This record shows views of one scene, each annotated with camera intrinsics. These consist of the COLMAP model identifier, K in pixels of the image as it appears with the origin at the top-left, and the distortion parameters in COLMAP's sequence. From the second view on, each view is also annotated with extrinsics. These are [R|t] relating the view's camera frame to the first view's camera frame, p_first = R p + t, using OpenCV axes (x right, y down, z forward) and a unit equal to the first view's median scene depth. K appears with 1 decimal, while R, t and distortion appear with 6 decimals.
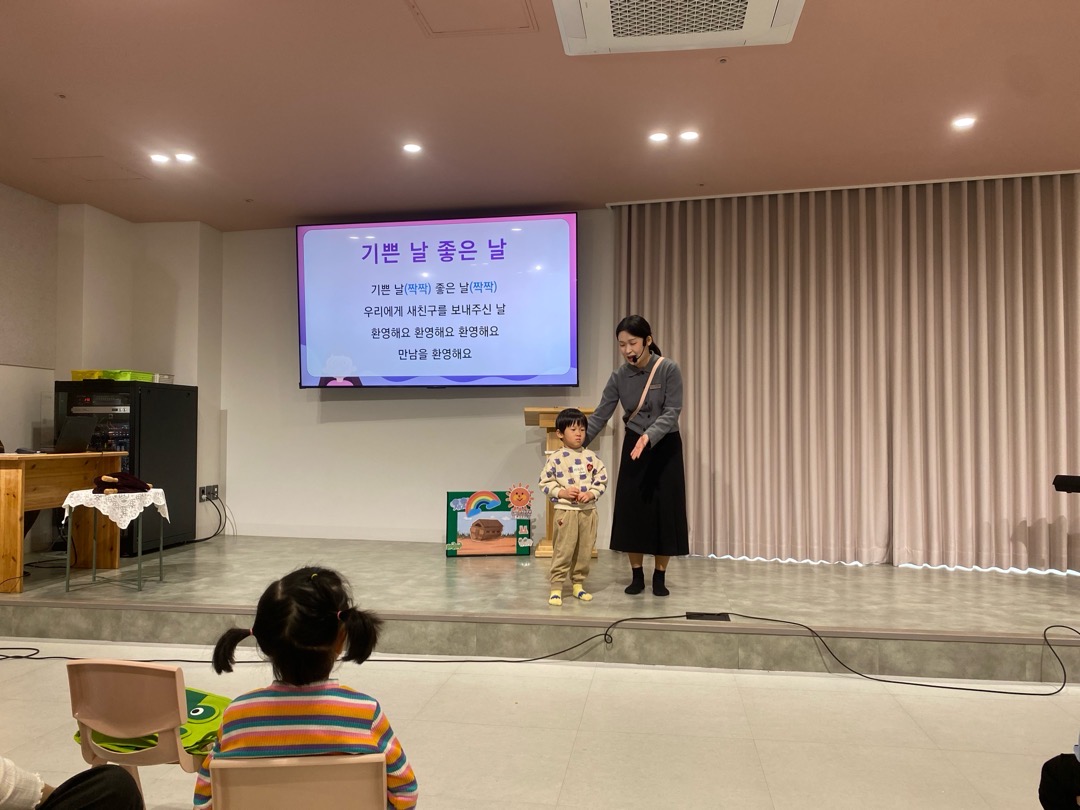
lens RADIAL K [[794.5, 0, 536.9], [0, 794.5, 397.8], [0, 0, 1]] dist [0.020549, 0.004751]
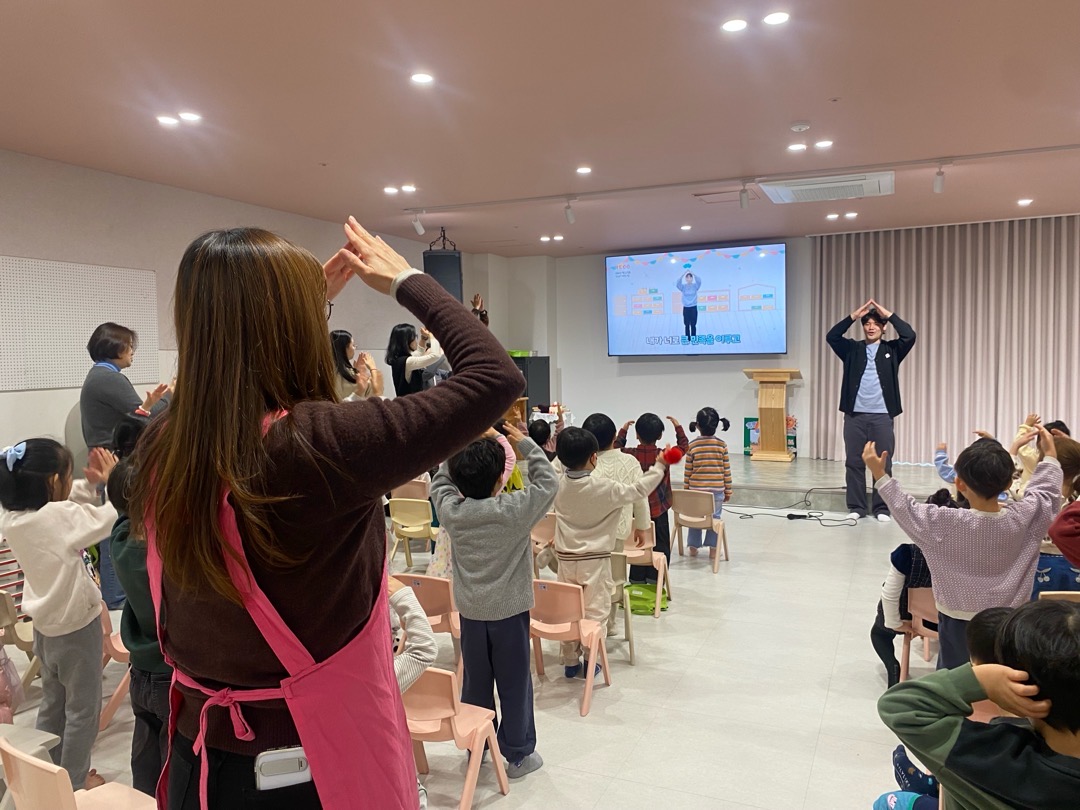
lens RADIAL K [[794.5, 0, 534.9], [0, 794.5, 400.8], [0, 0, 1]] dist [0.020549, 0.004751]
pose [[0.963622, -0.003956, -0.267241, -0.008096], [0.029997, 0.995174, 0.093432, -0.083832], [0.265581, -0.098050, 0.959090, -0.680517]]
